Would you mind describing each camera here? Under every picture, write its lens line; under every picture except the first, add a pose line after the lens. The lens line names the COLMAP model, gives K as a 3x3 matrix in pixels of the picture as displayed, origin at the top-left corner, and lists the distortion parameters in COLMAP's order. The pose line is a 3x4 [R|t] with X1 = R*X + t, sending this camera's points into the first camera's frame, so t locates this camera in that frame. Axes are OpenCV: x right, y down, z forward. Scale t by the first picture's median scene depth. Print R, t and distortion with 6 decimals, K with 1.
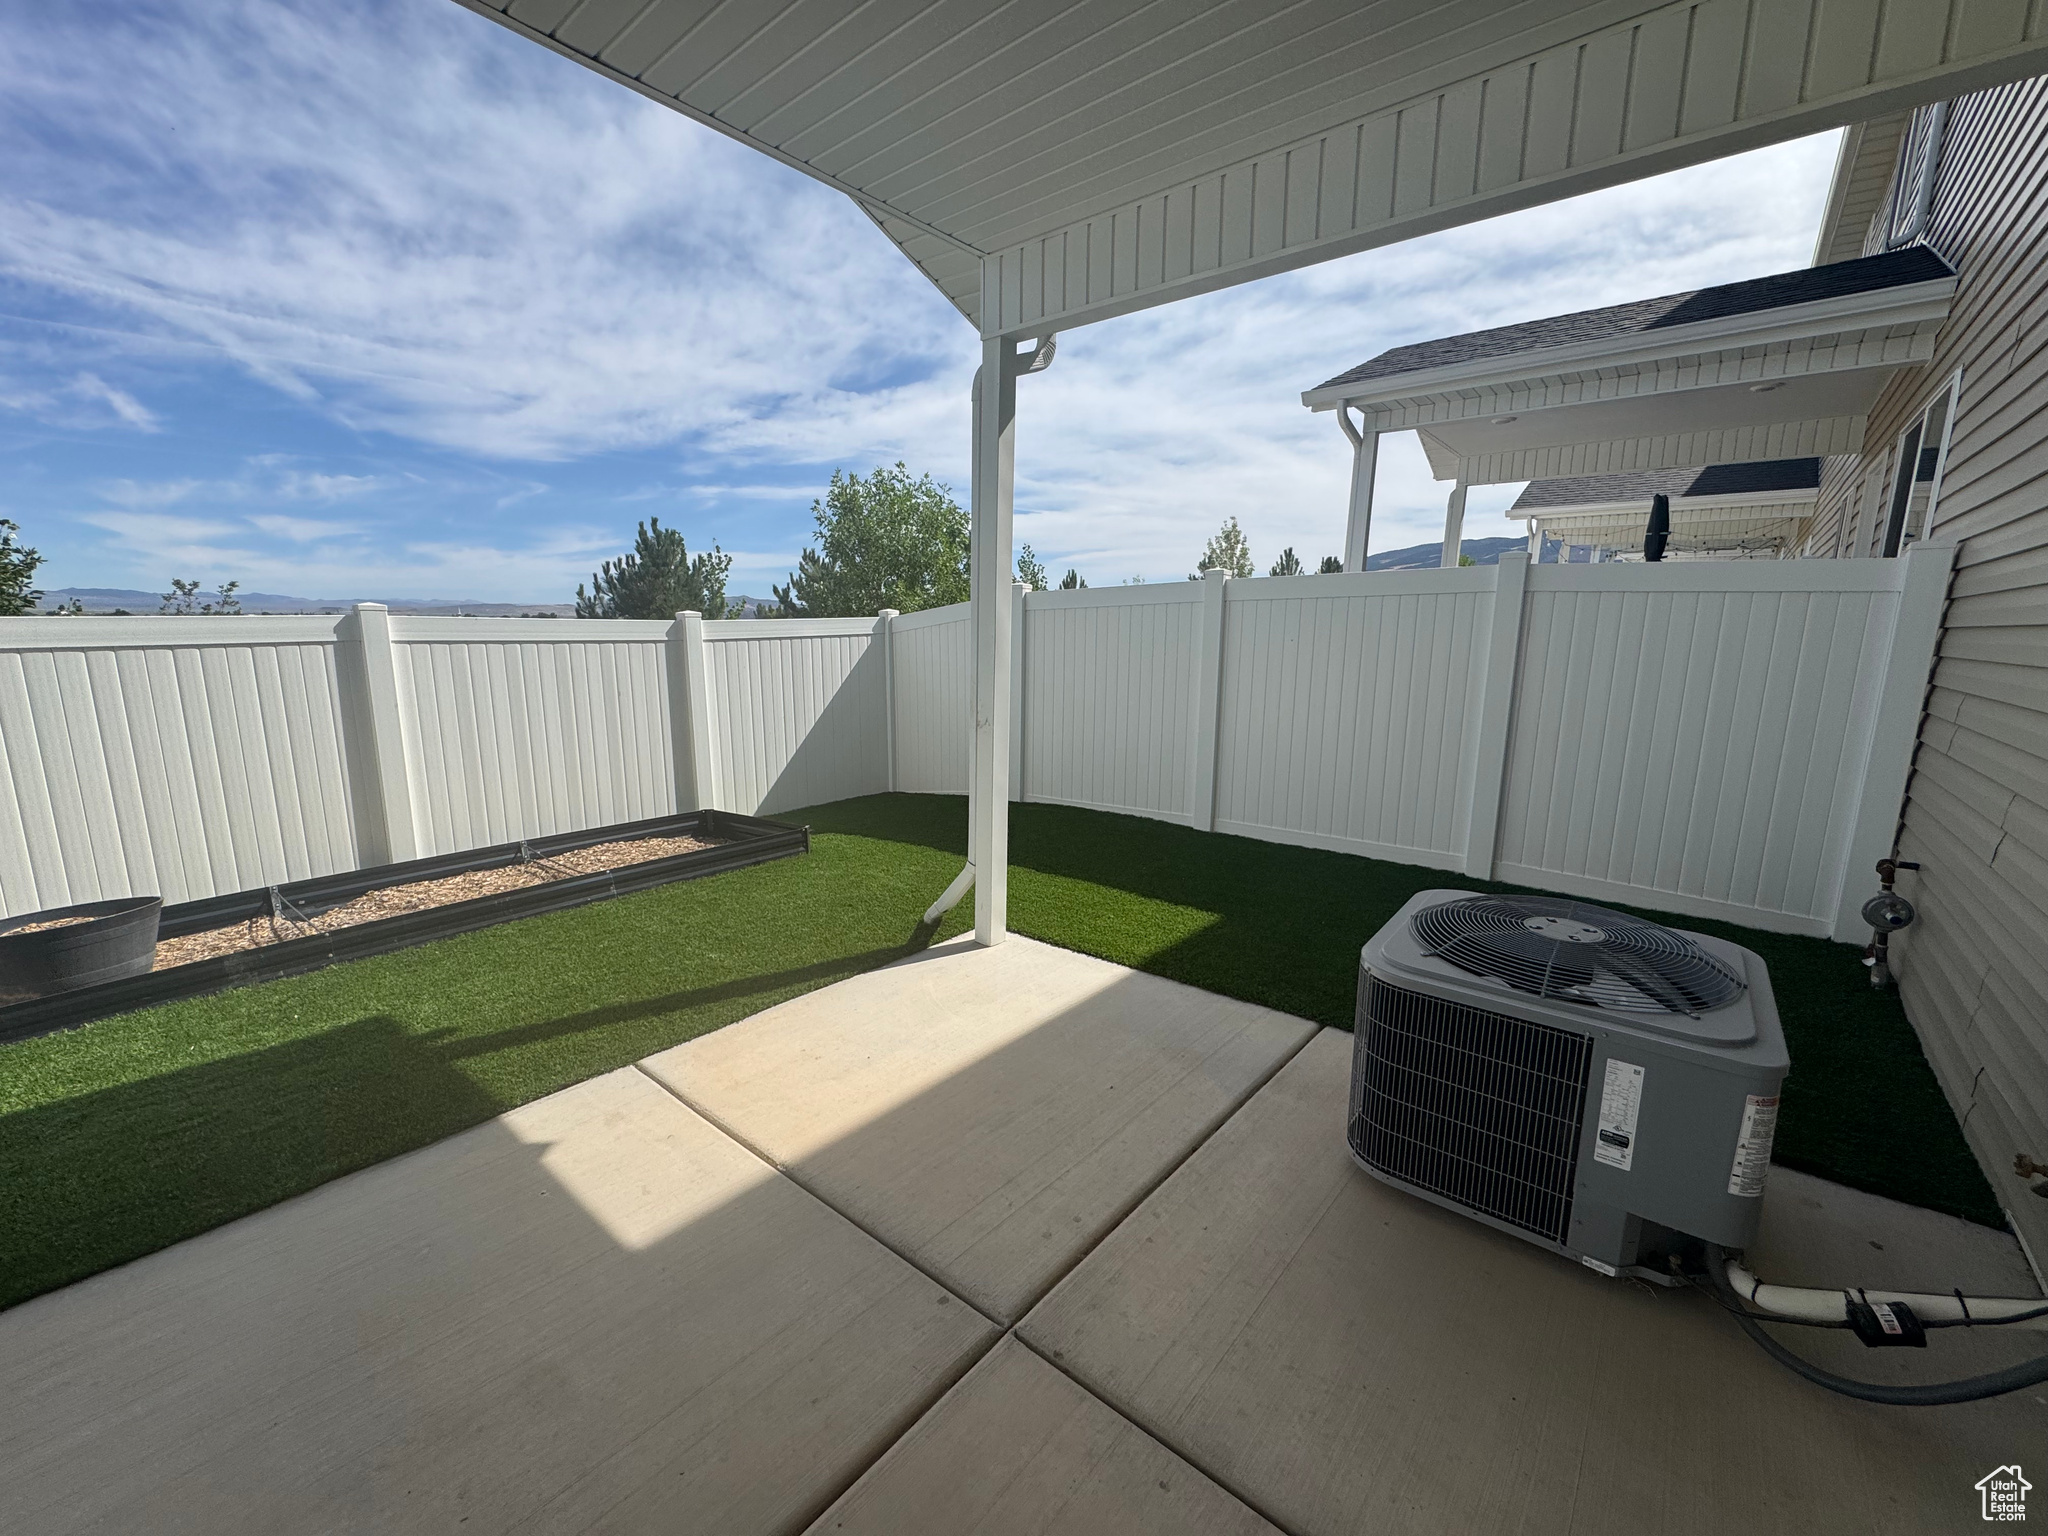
lens RADIAL K [[822.8, 0, 1024.0], [0, 822.8, 768.0], [0, 0, 1]] dist [-0.002717, -0.000235]
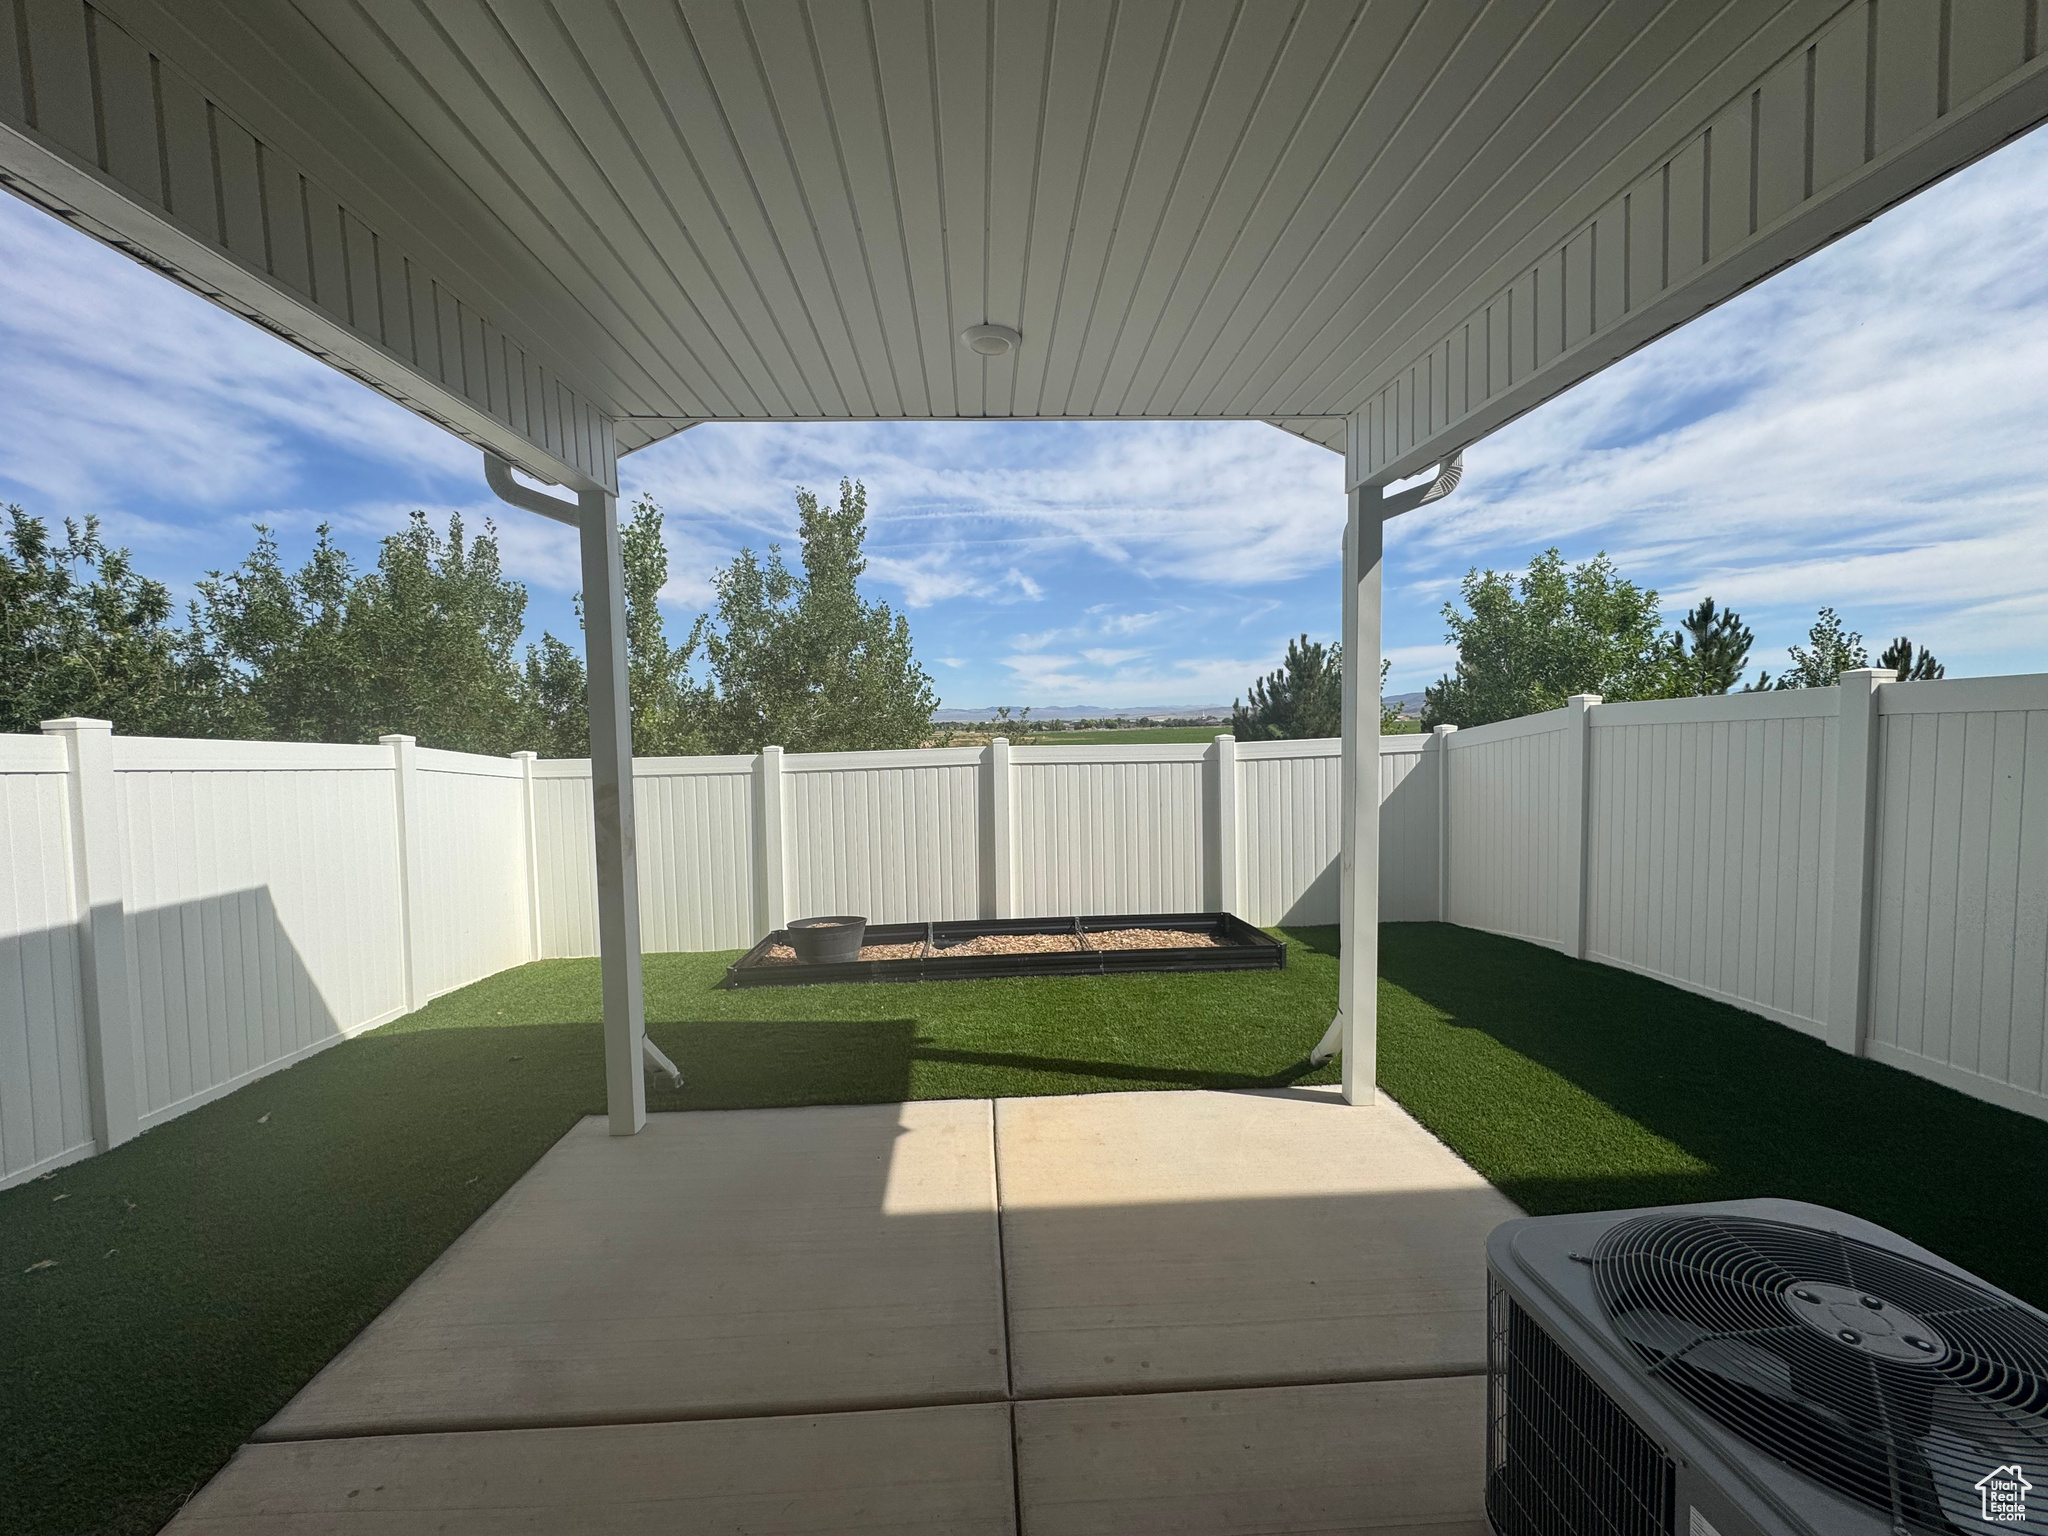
lens RADIAL K [[824.9, 0, 1024.0], [0, 824.9, 768.0], [0, 0, 1]] dist [-0.000023, -0.000063]
pose [[0.684422, 0.017485, -0.728876, 0.281547], [-0.100146, 0.992491, -0.070229, -0.044849], [0.722175, 0.121060, 0.681034, 0.033426]]
